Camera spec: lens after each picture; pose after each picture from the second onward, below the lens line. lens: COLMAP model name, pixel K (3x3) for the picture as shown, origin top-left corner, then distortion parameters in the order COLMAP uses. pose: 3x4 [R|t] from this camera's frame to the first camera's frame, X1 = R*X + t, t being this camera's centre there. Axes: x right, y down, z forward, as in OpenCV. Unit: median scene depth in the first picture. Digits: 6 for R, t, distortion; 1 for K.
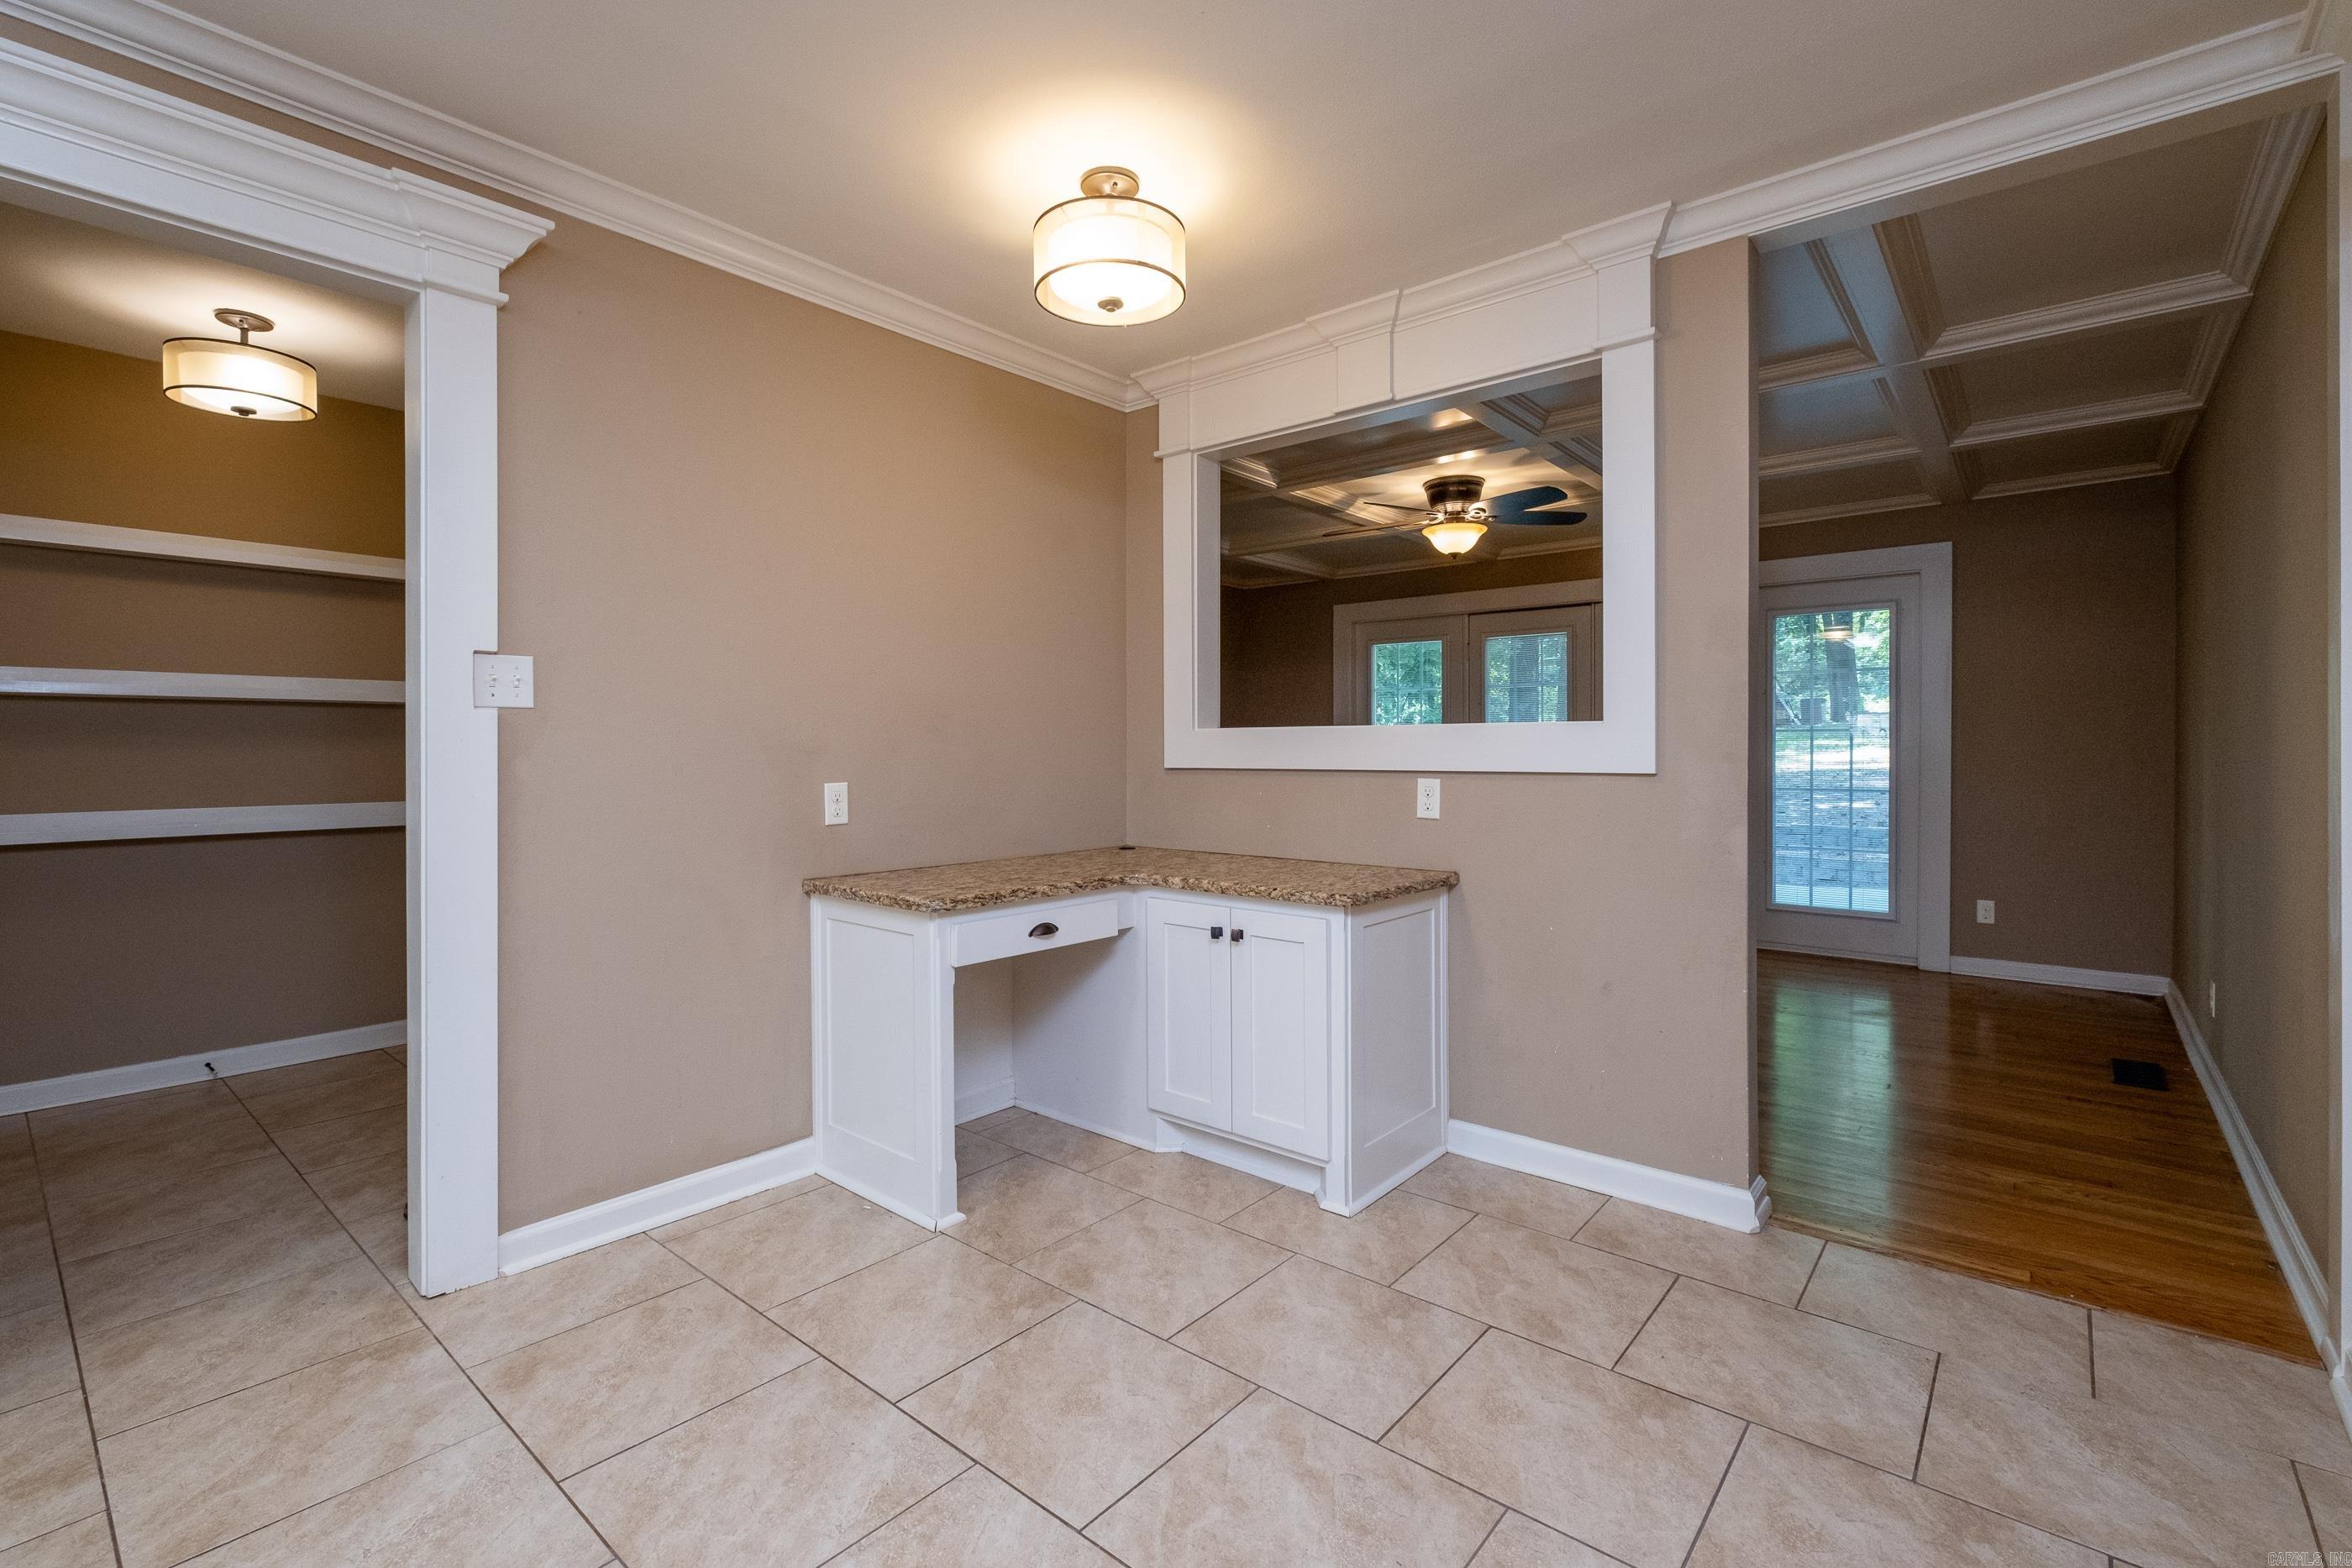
lens RADIAL K [[1044.8, 0, 1200.2], [0, 1044.8, 749.5], [0, 0, 1]] dist [-0.001317, -0.001170]
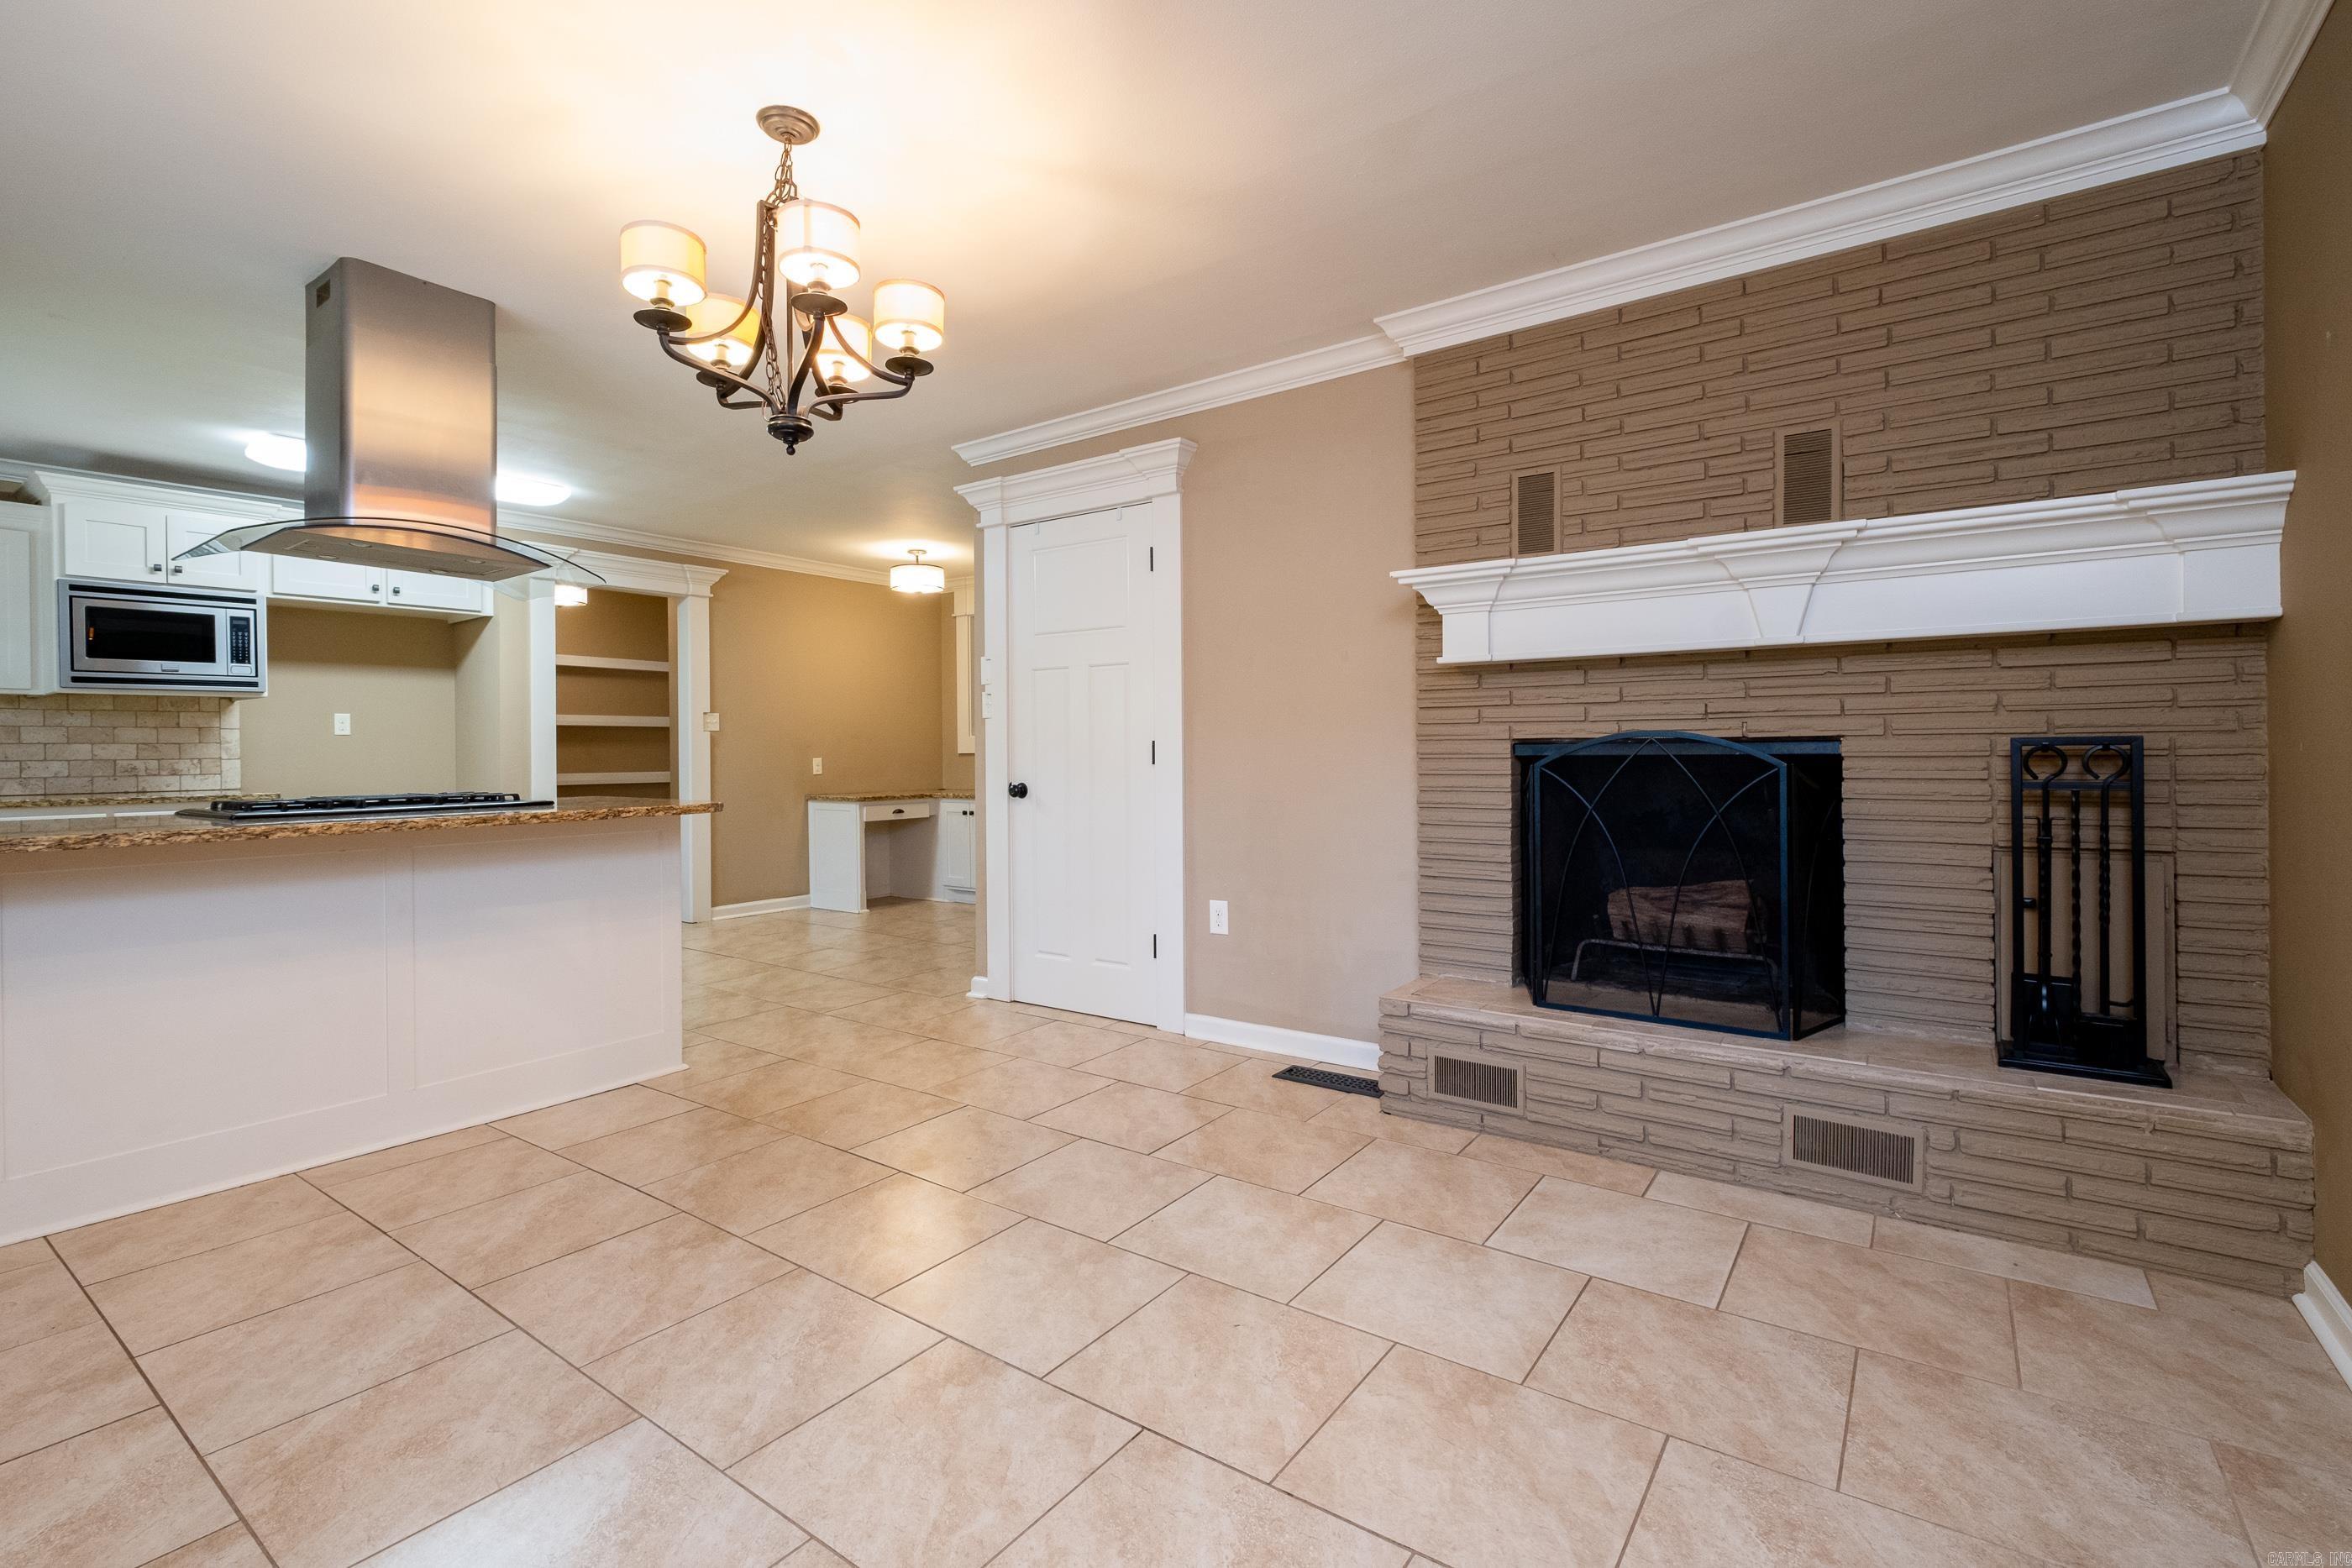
lens RADIAL K [[1044.8, 0, 1174.7], [0, 1044.8, 771.2], [0, 0, 1]] dist [-0.001317, -0.001170]
pose [[0.997768, -0.010575, 0.065927, 0.392507], [0.010104, 0.999921, 0.007480, 0.057288], [-0.066001, -0.006797, 0.997796, -1.772692]]
